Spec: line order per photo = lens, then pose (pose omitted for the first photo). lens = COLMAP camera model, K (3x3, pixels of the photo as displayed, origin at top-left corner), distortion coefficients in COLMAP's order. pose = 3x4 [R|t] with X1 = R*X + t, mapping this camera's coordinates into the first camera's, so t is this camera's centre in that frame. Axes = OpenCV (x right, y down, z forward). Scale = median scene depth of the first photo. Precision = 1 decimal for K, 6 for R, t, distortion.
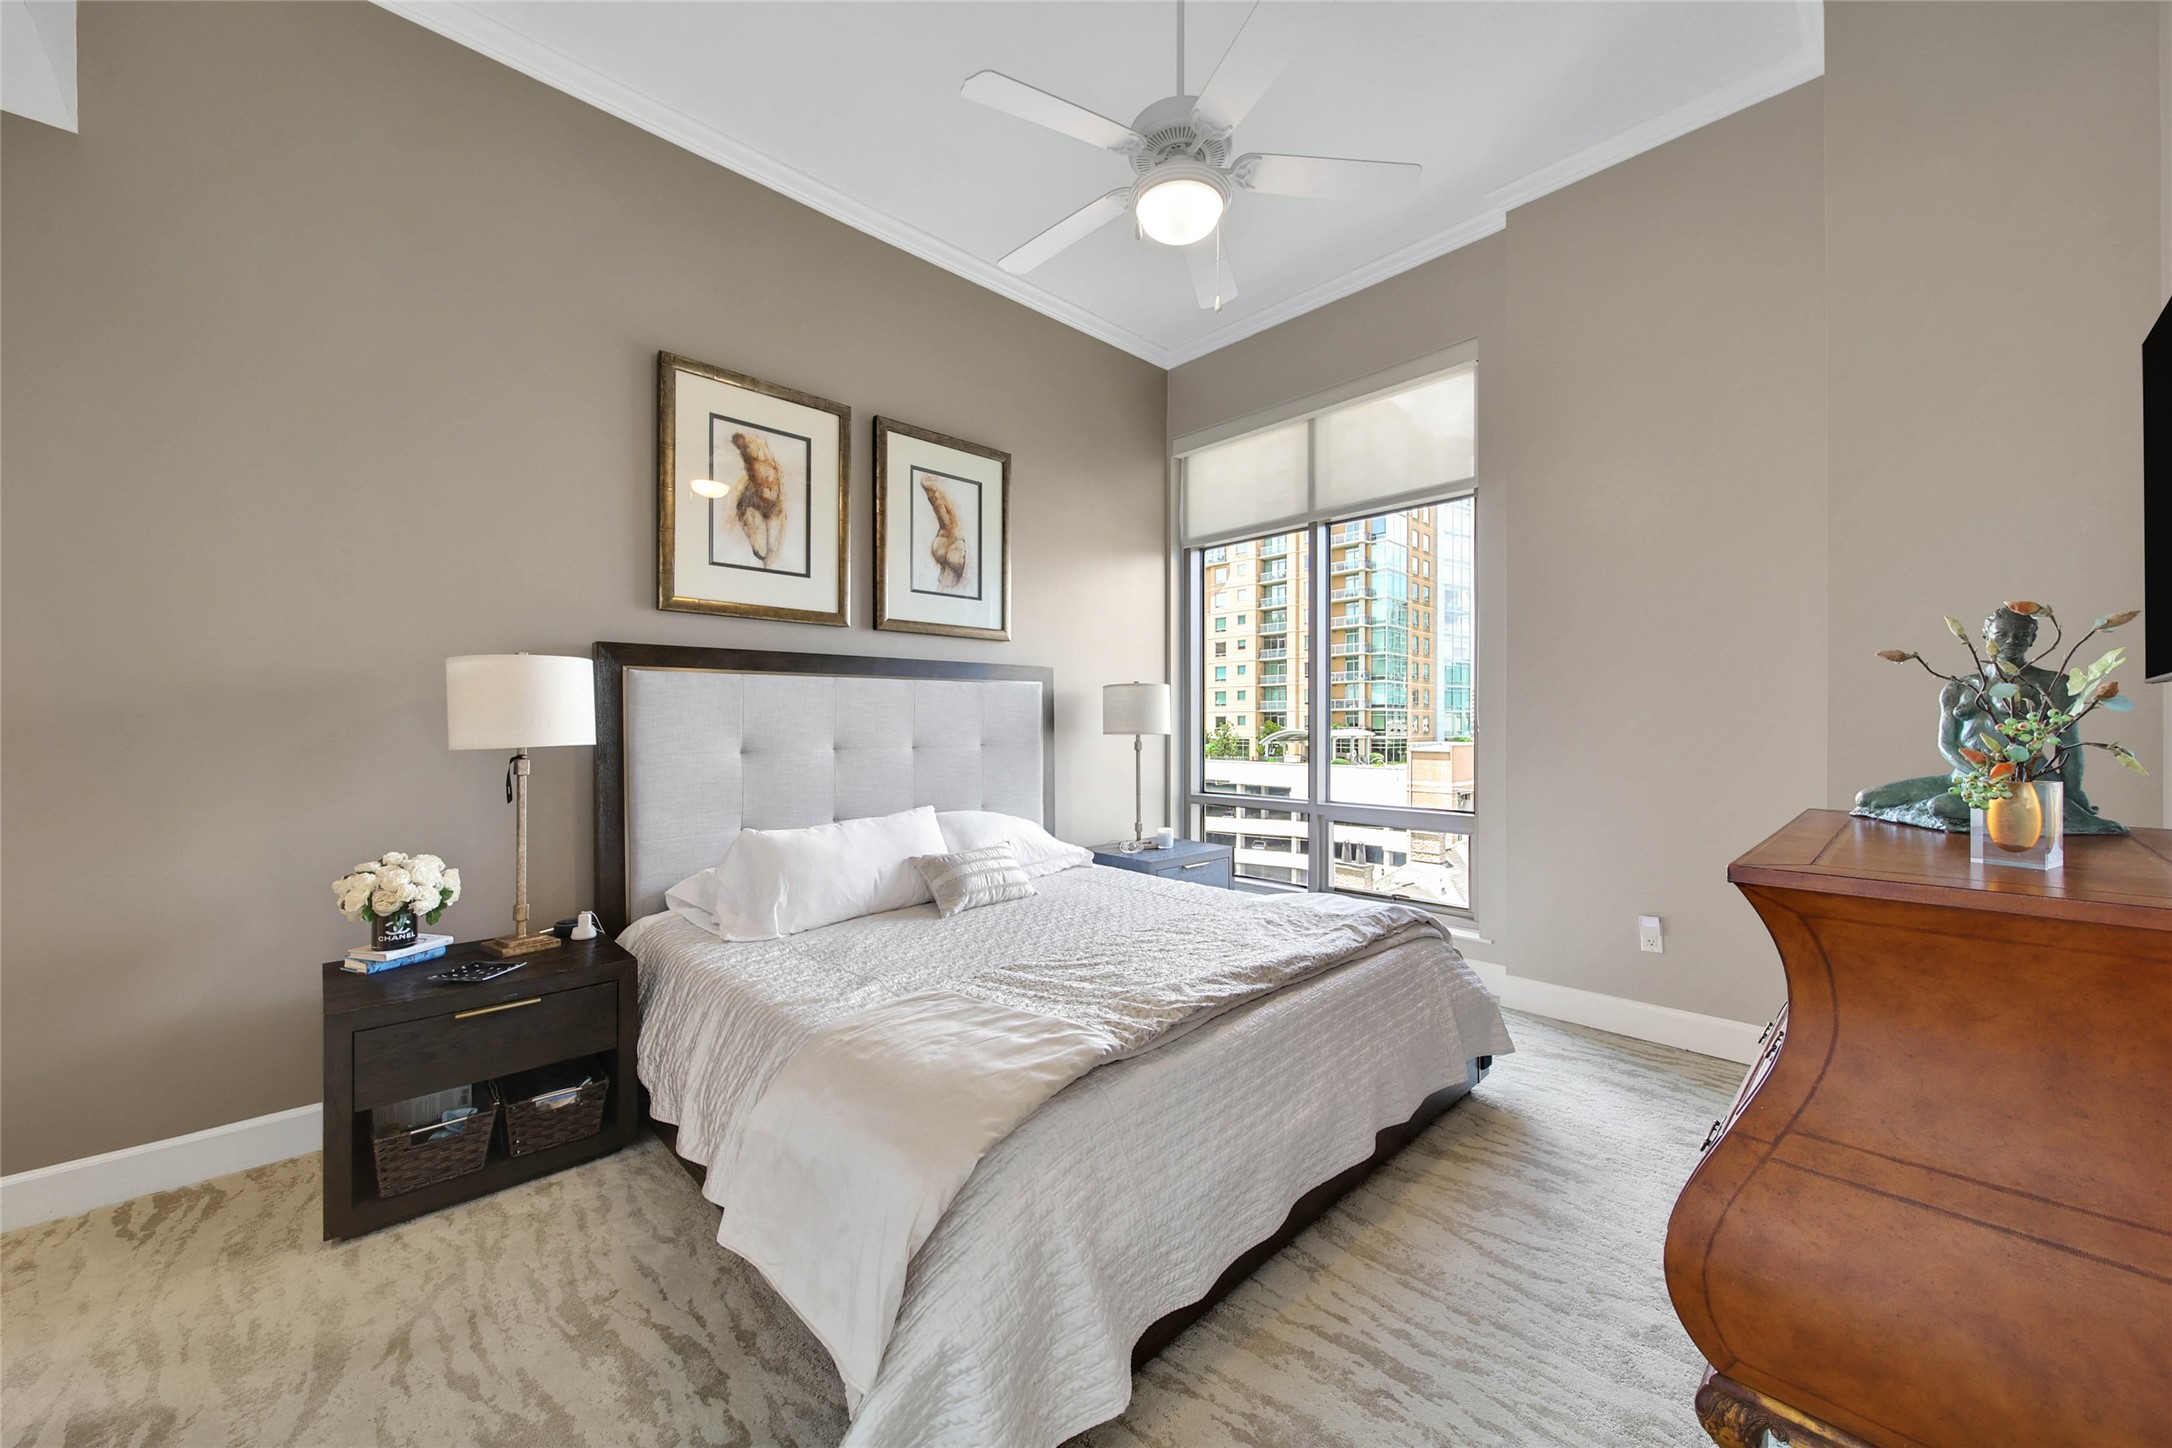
lens RADIAL K [[794.3, 0, 1088.3], [0, 794.3, 726.2], [0, 0, 1]] dist [-0.000991, -0.000203]
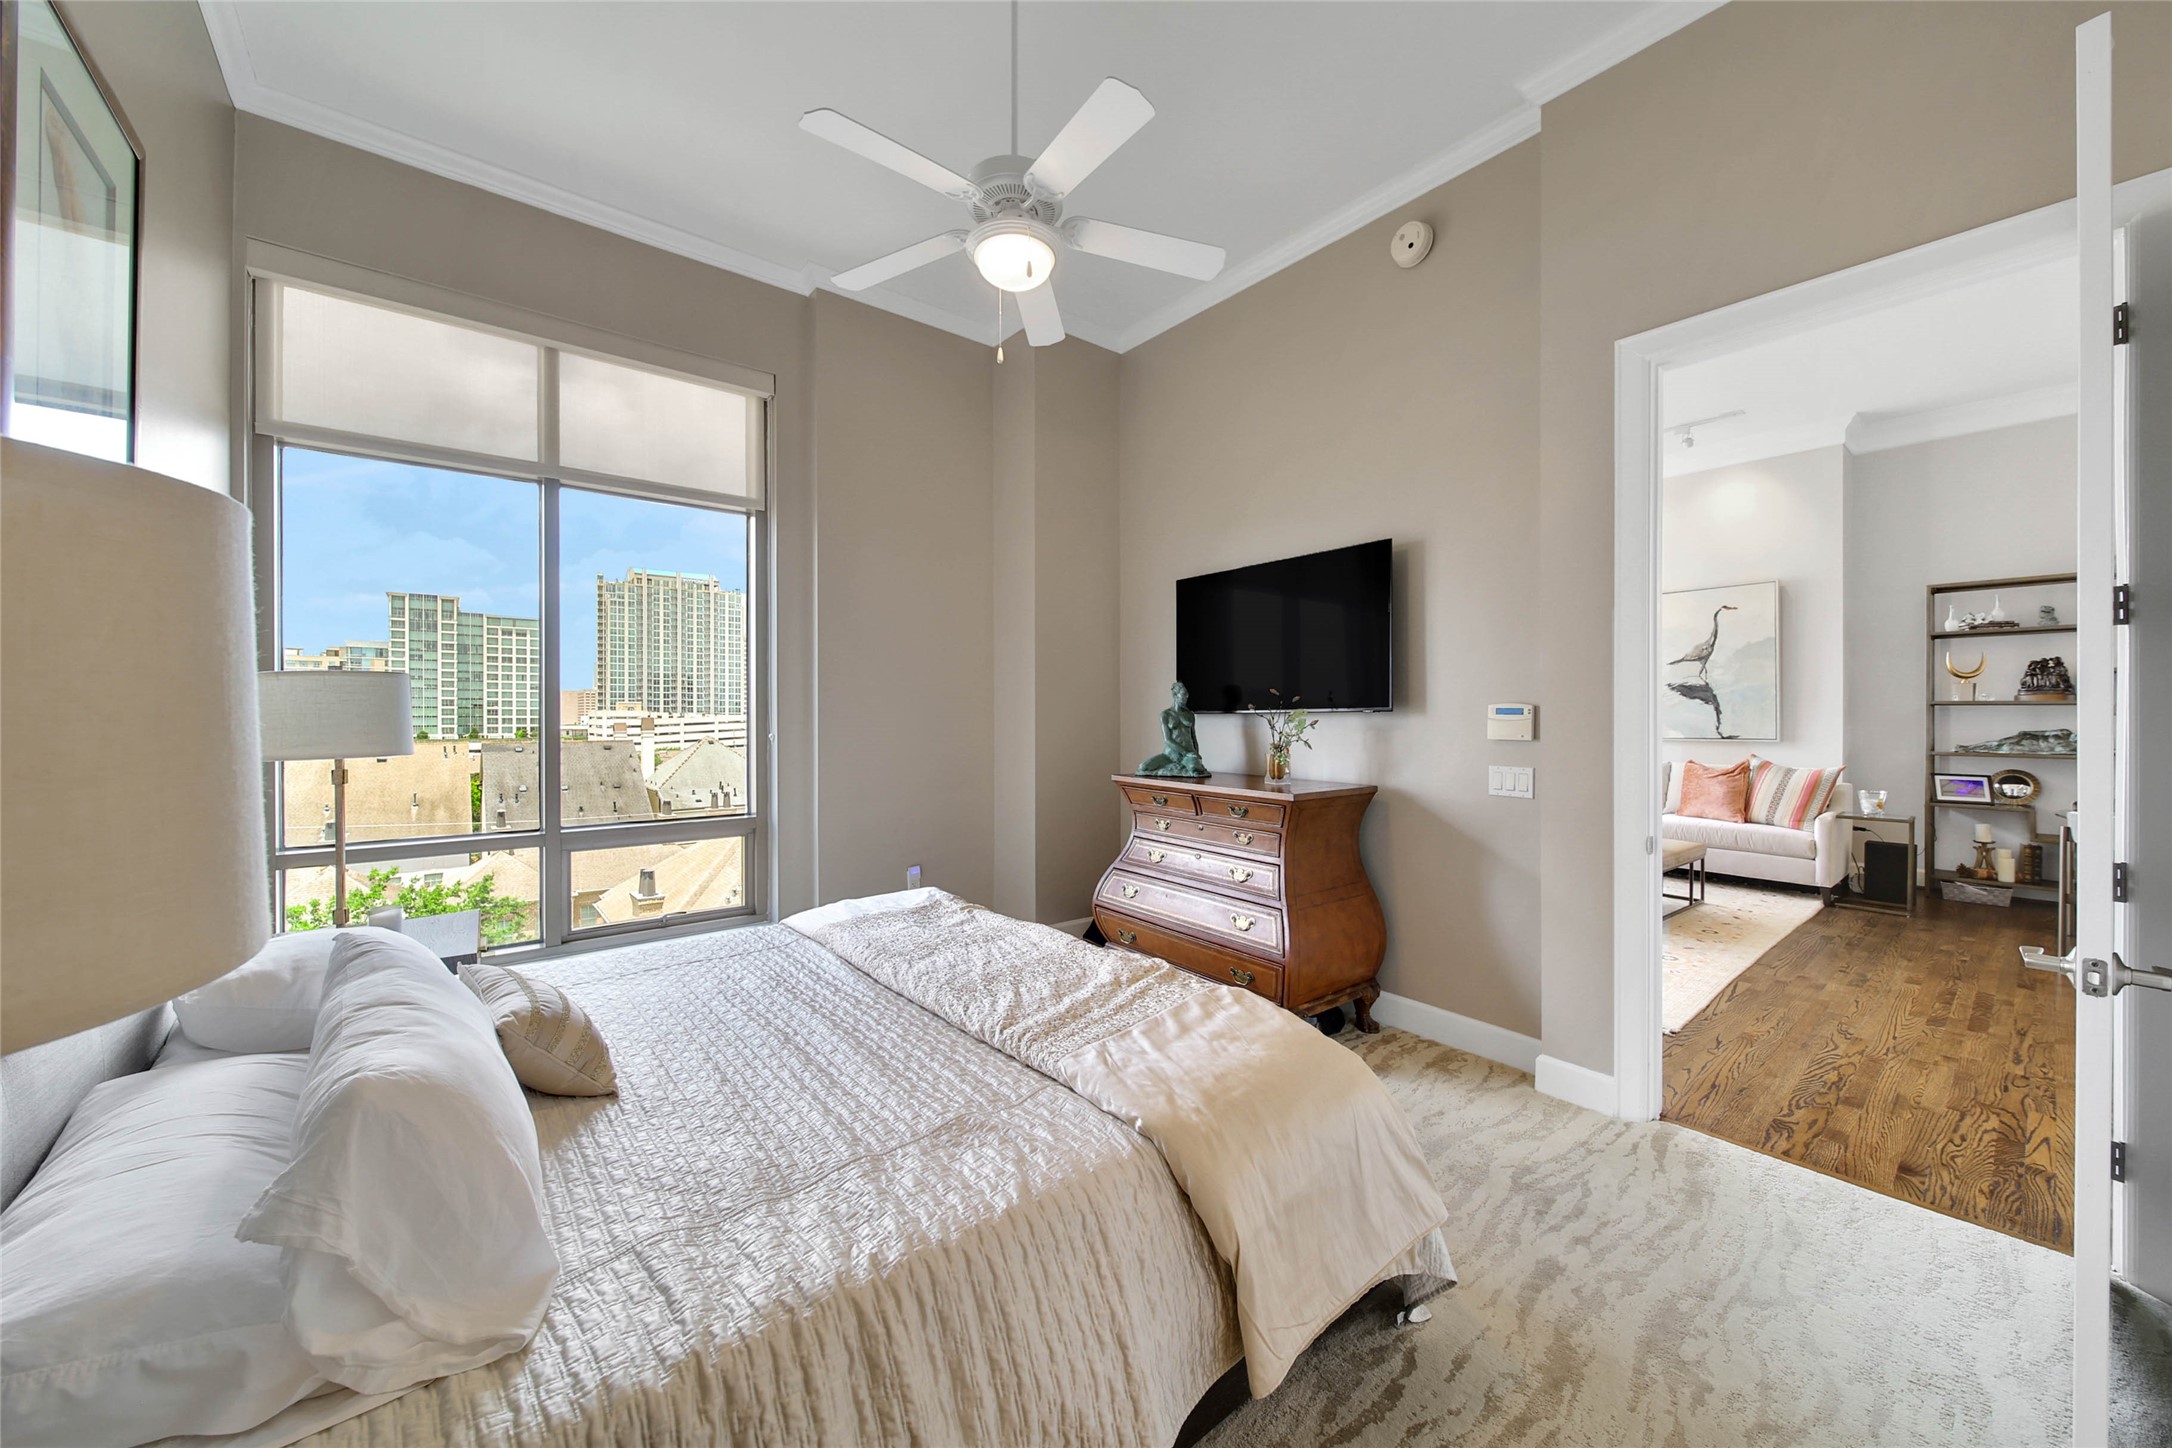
lens RADIAL K [[794.3, 0, 1088.3], [0, 794.3, 726.2], [0, 0, 1]] dist [-0.000991, -0.000203]
pose [[0.089015, -0.011060, 0.995969, -0.536466], [0.002990, 0.999937, 0.010837, -0.019950], [-0.996026, 0.002013, 0.089042, 0.461325]]
